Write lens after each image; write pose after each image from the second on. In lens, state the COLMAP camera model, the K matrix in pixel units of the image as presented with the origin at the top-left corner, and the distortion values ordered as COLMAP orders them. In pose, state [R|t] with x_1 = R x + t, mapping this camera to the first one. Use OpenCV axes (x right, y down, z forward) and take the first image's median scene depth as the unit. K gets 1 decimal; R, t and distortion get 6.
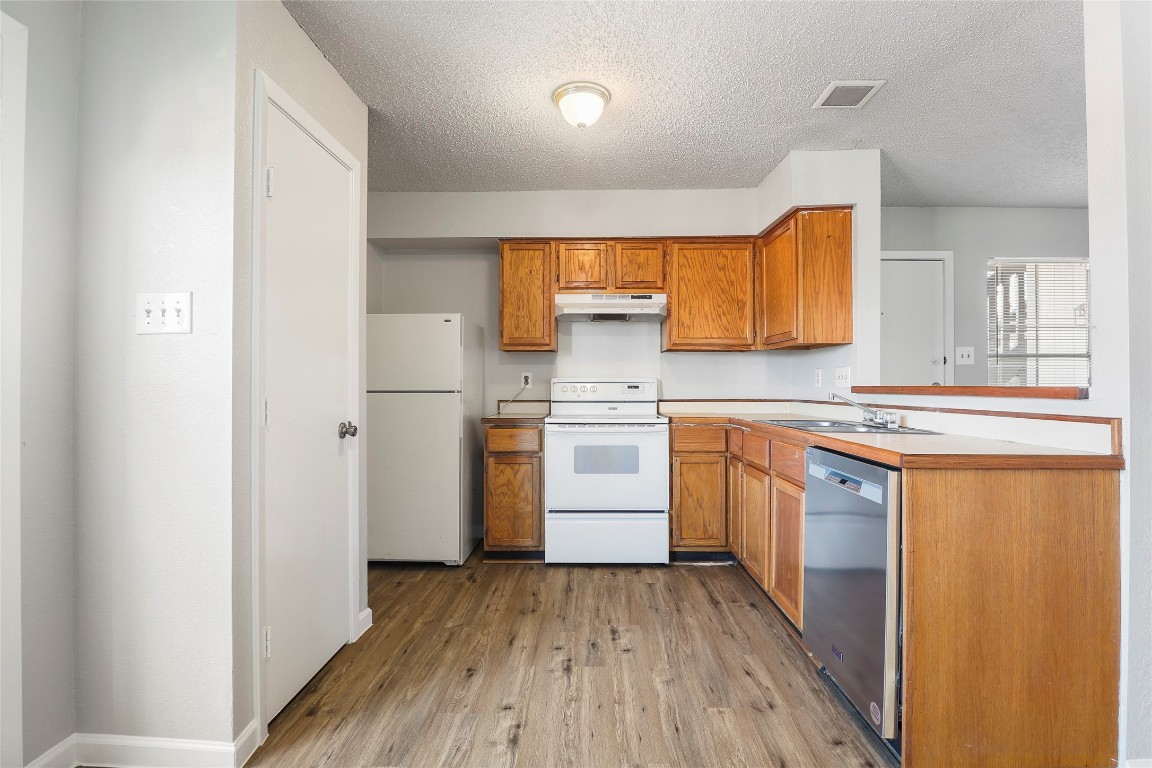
lens RADIAL K [[536.6, 0, 576.0], [0, 536.6, 384.0], [0, 0, 1]] dist [-0.023325, 0.000235]
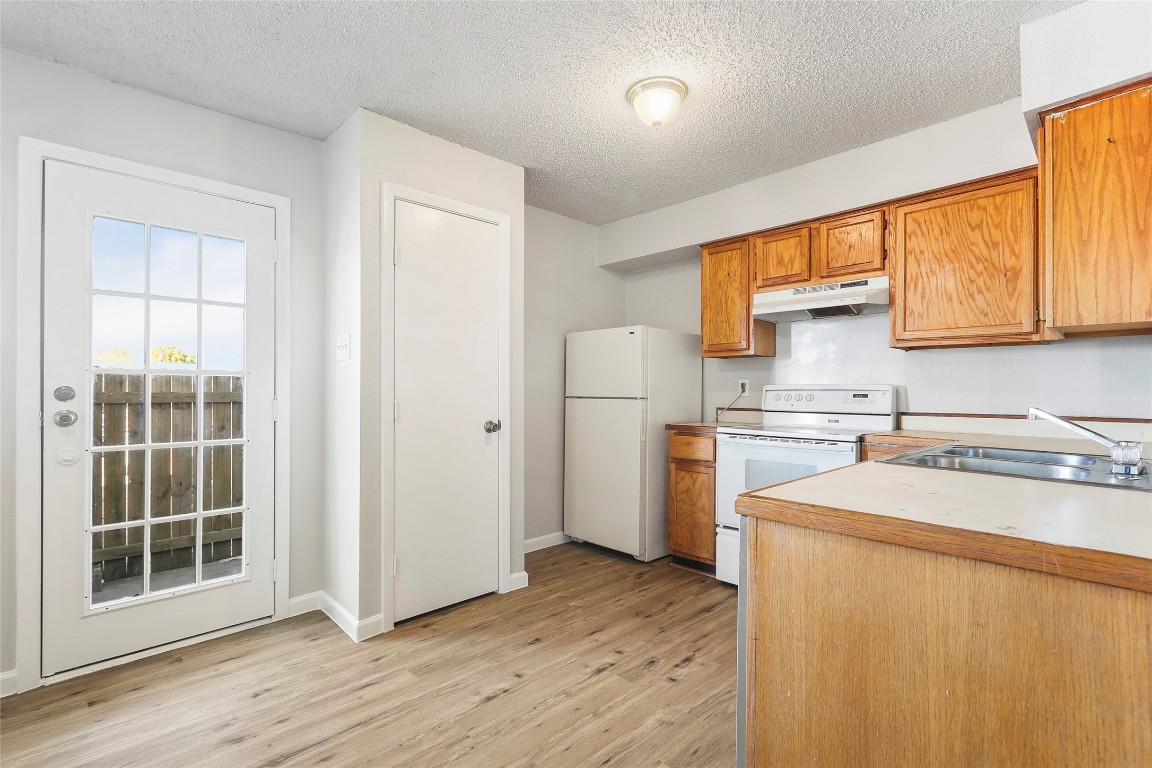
lens RADIAL K [[526.3, 0, 581.7], [0, 526.3, 392.2], [0, 0, 1]] dist [-0.000102, -0.001063]
pose [[0.714607, 0.003286, -0.699518, 0.418309], [-0.002747, 0.999994, 0.001891, 0.000224], [0.699521, 0.000571, 0.714612, 0.161095]]
